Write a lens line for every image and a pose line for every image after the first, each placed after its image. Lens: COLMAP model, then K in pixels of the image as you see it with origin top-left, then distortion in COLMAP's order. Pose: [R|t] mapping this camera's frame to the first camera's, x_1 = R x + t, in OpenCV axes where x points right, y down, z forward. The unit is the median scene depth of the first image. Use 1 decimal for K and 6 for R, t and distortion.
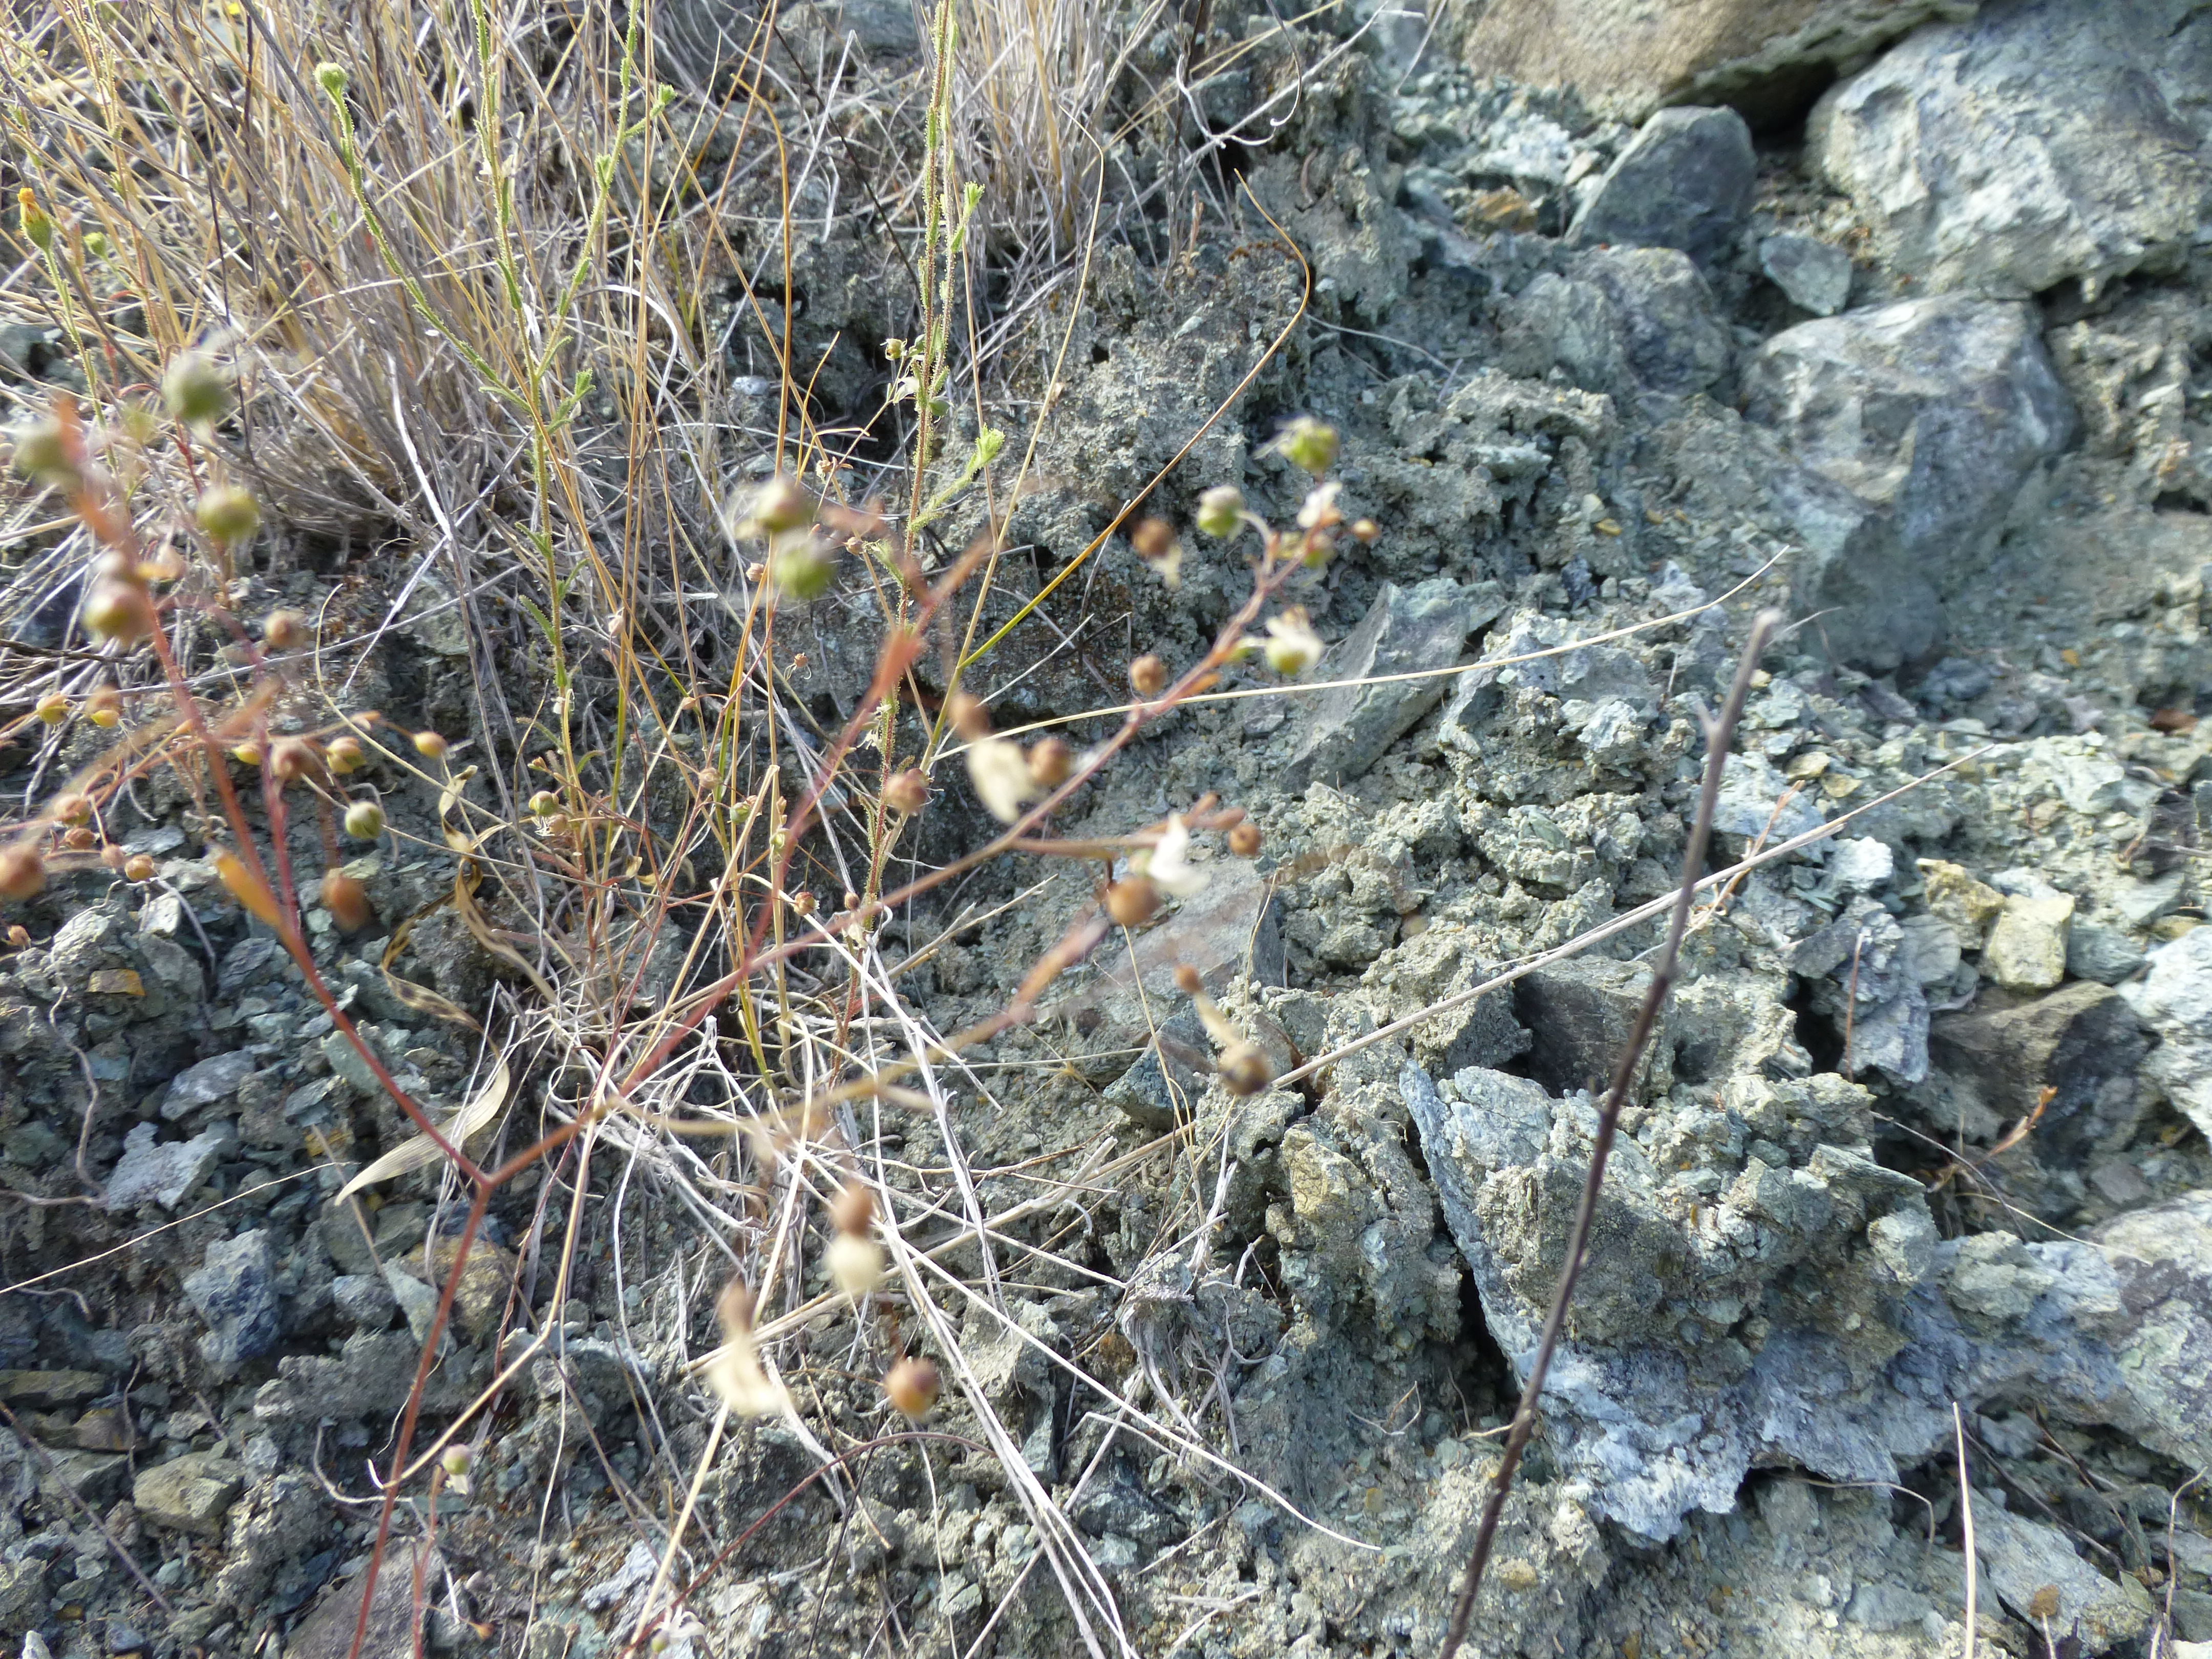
lens RADIAL K [[1363.7, 0, 1142.1], [0, 1363.7, 829.6], [0, 0, 1]] dist [-0.071663, 0.001437]
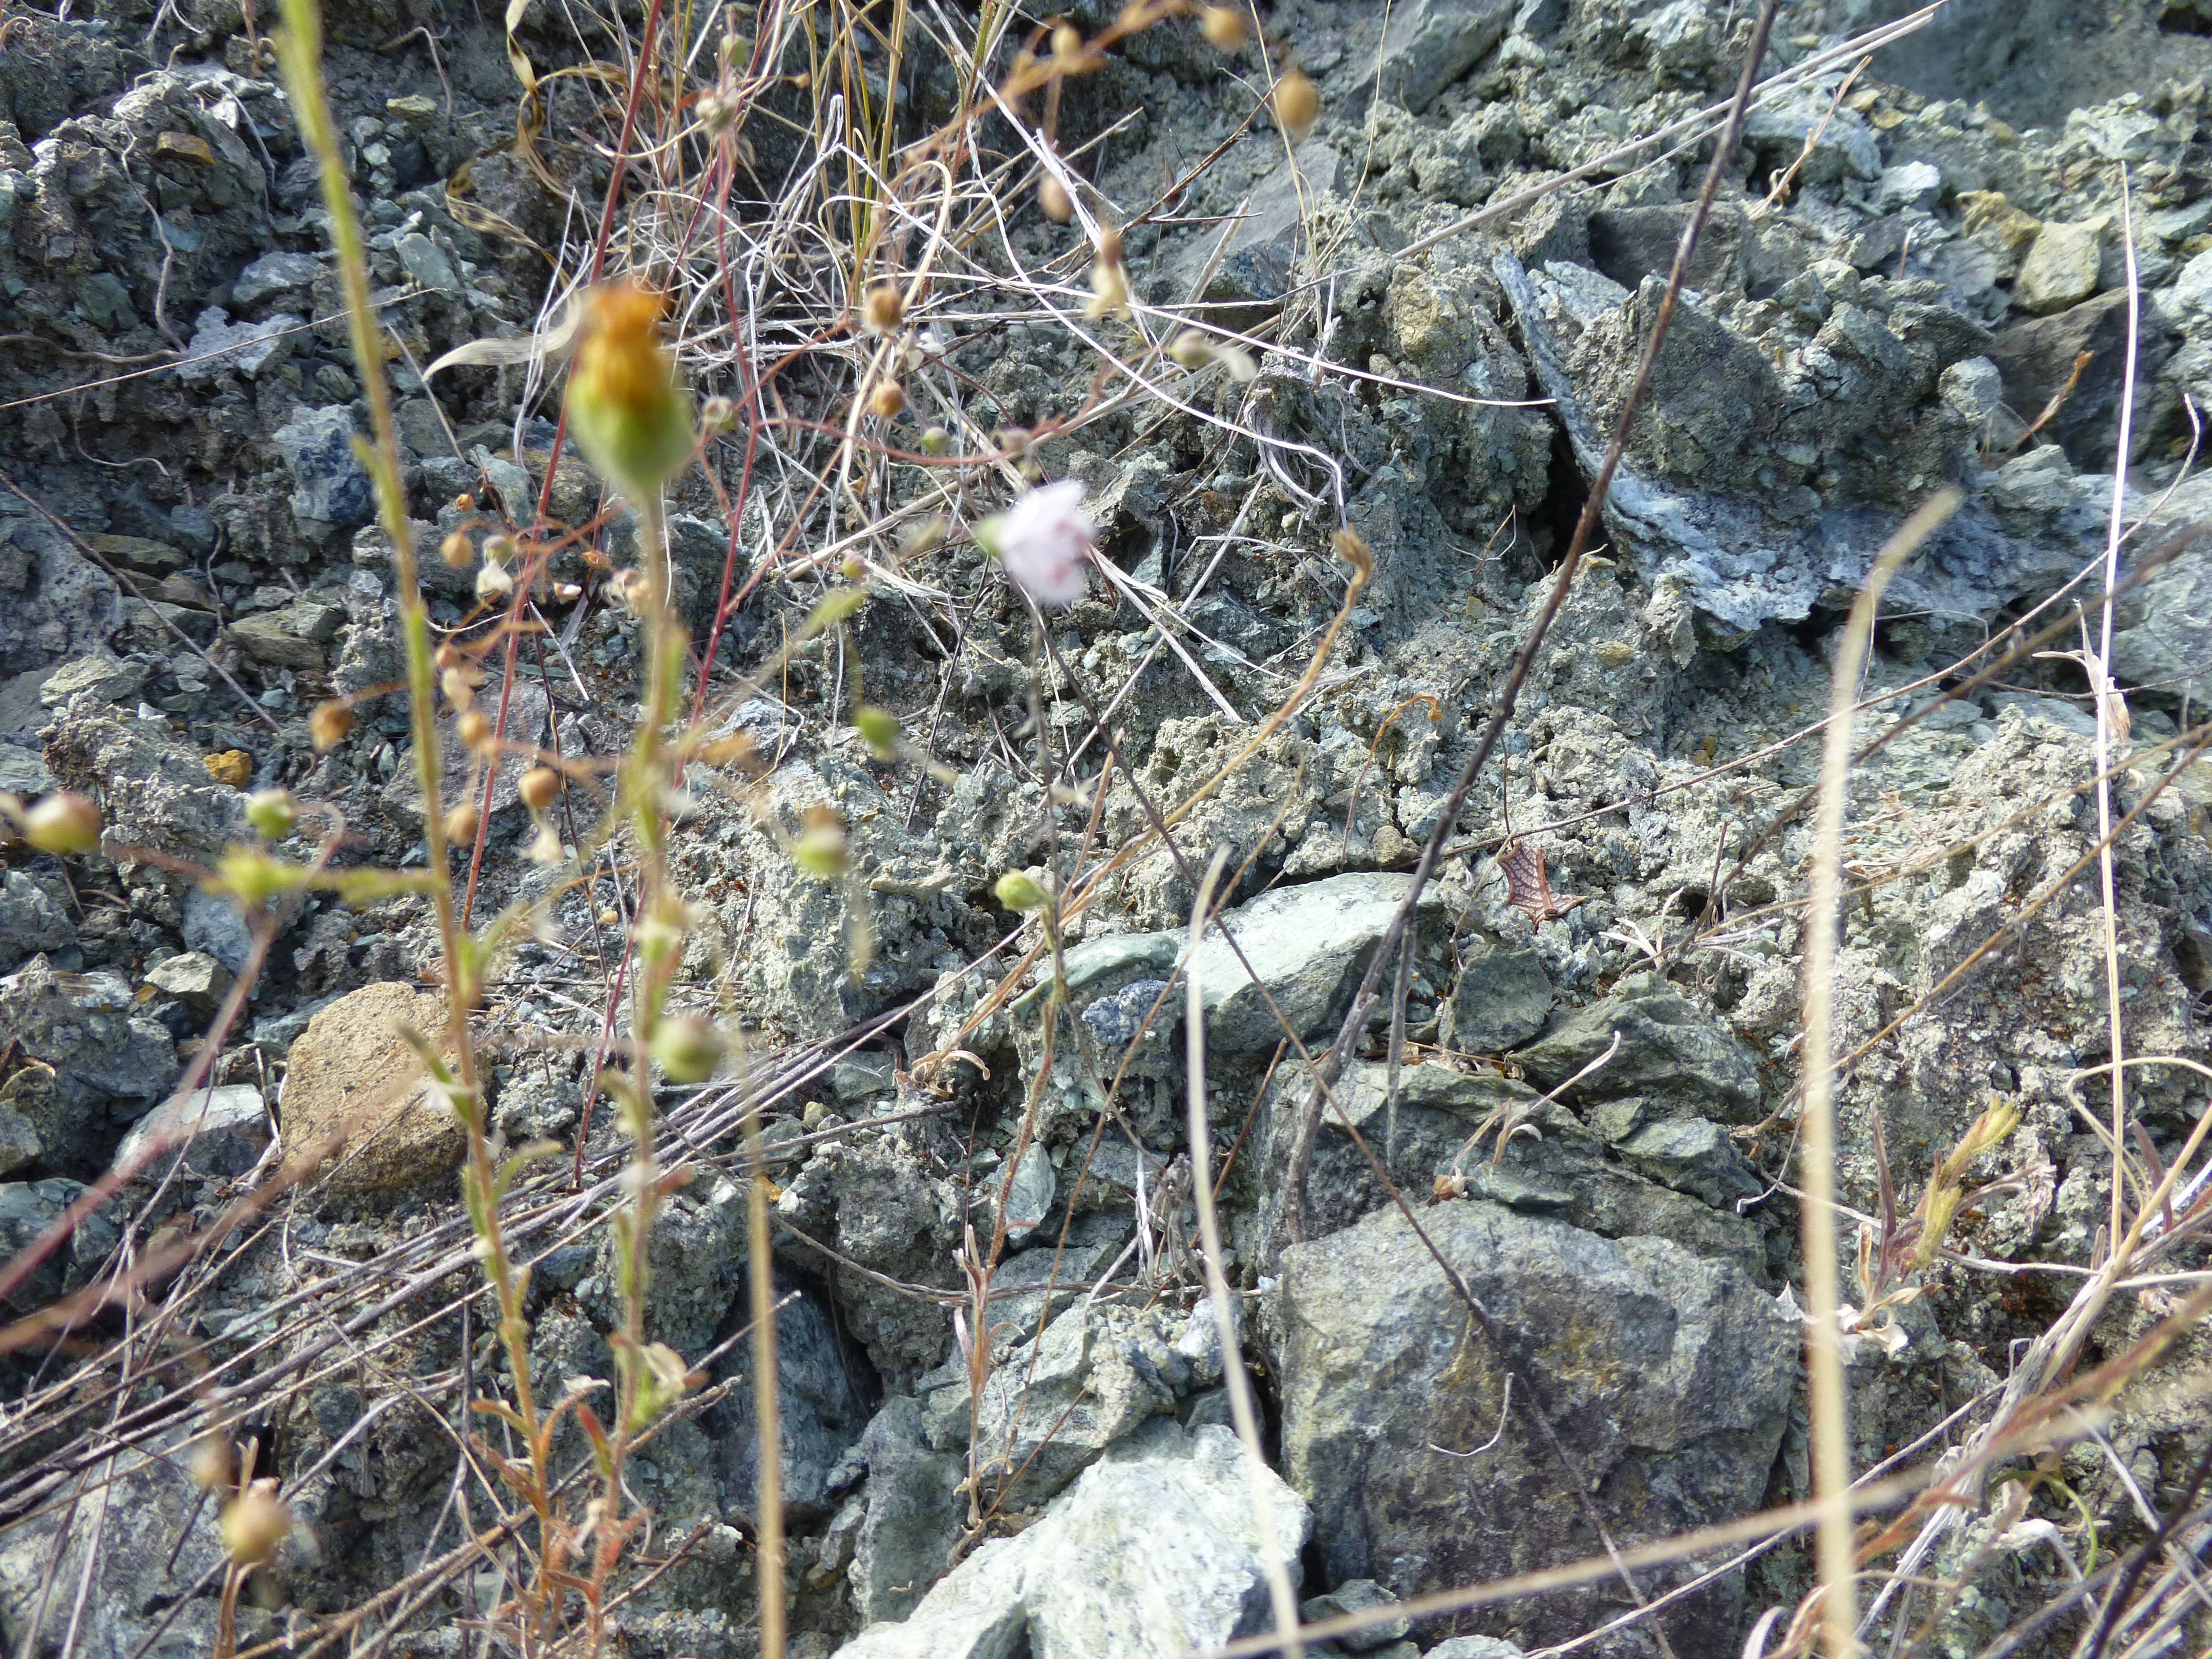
lens RADIAL K [[1366.4, 0, 1106.0], [0, 1366.4, 829.5], [0, 0, 1]] dist [-0.064600, 0.002568]
pose [[0.998824, 0.015047, 0.046097, -0.145012], [-0.022251, 0.986868, 0.159990, 0.455882], [-0.043084, -0.160827, 0.986042, -0.062427]]
